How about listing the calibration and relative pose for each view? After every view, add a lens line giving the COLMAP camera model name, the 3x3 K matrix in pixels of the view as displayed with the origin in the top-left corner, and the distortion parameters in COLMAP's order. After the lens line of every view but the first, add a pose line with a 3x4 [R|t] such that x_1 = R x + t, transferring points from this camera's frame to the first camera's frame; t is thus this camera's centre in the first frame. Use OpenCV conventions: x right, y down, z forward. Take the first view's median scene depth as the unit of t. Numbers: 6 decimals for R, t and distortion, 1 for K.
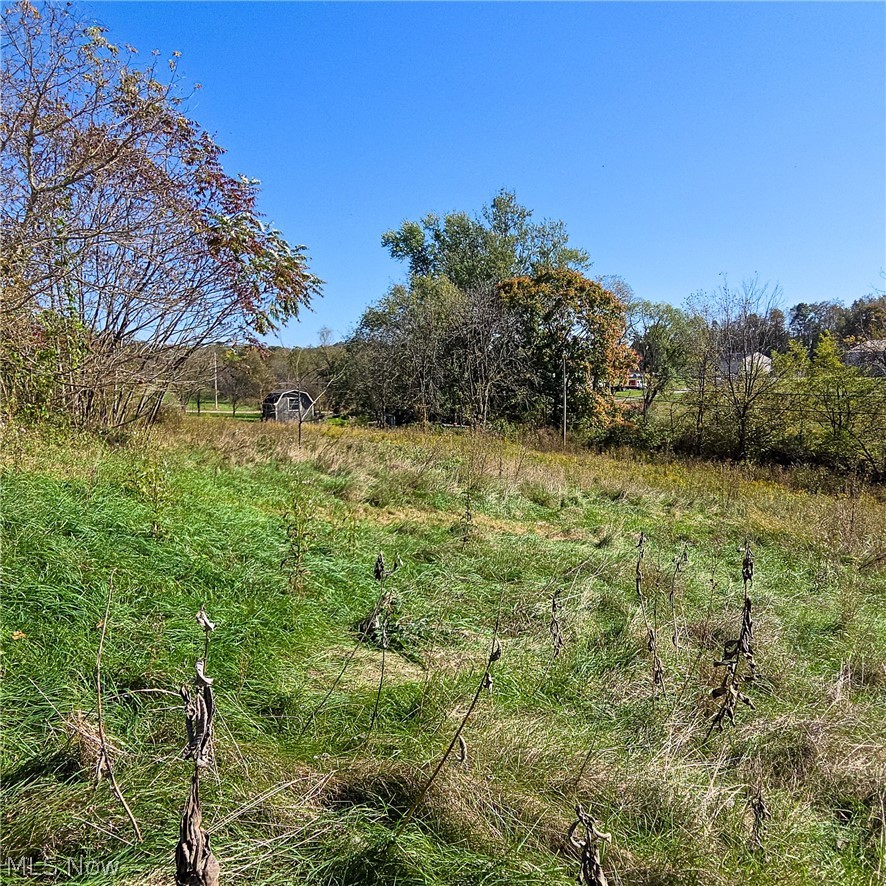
lens RADIAL K [[658.1, 0, 434.6], [0, 658.1, 434.9], [0, 0, 1]] dist [0.001051, -0.000251]
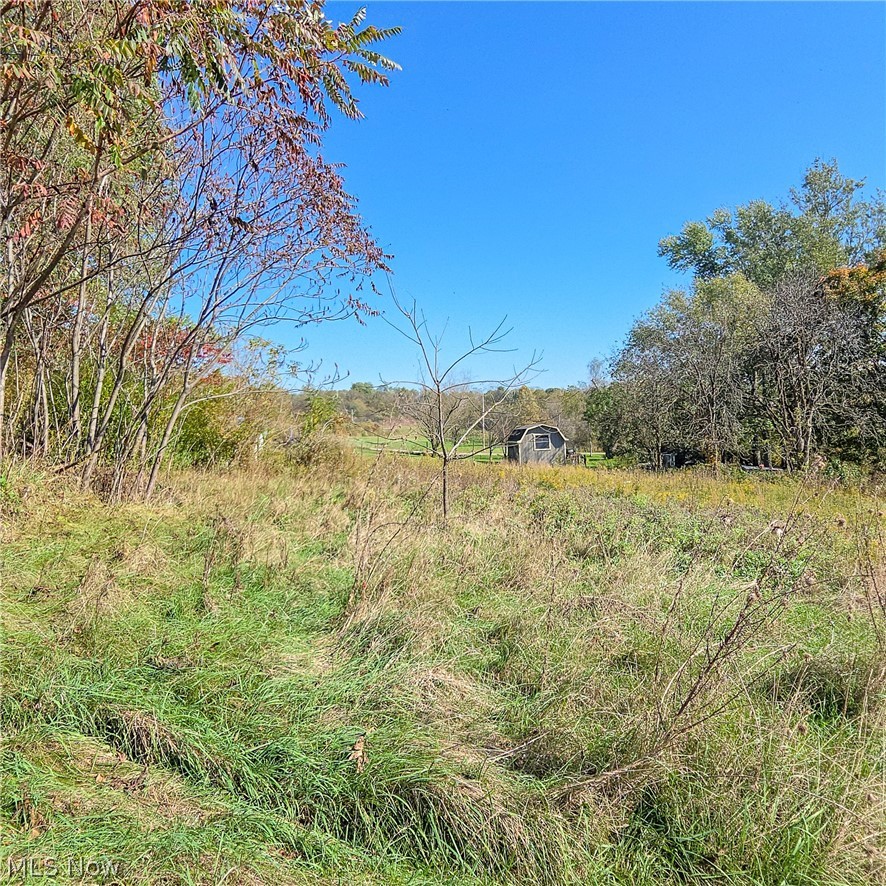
lens RADIAL K [[658.1, 0, 445.1], [0, 658.1, 435.7], [0, 0, 1]] dist [0.001051, -0.000251]
pose [[0.918505, -0.019128, -0.394947, -0.002358], [-0.005872, 0.998059, -0.061996, -0.003850], [0.395366, 0.059263, 0.916610, 0.241103]]
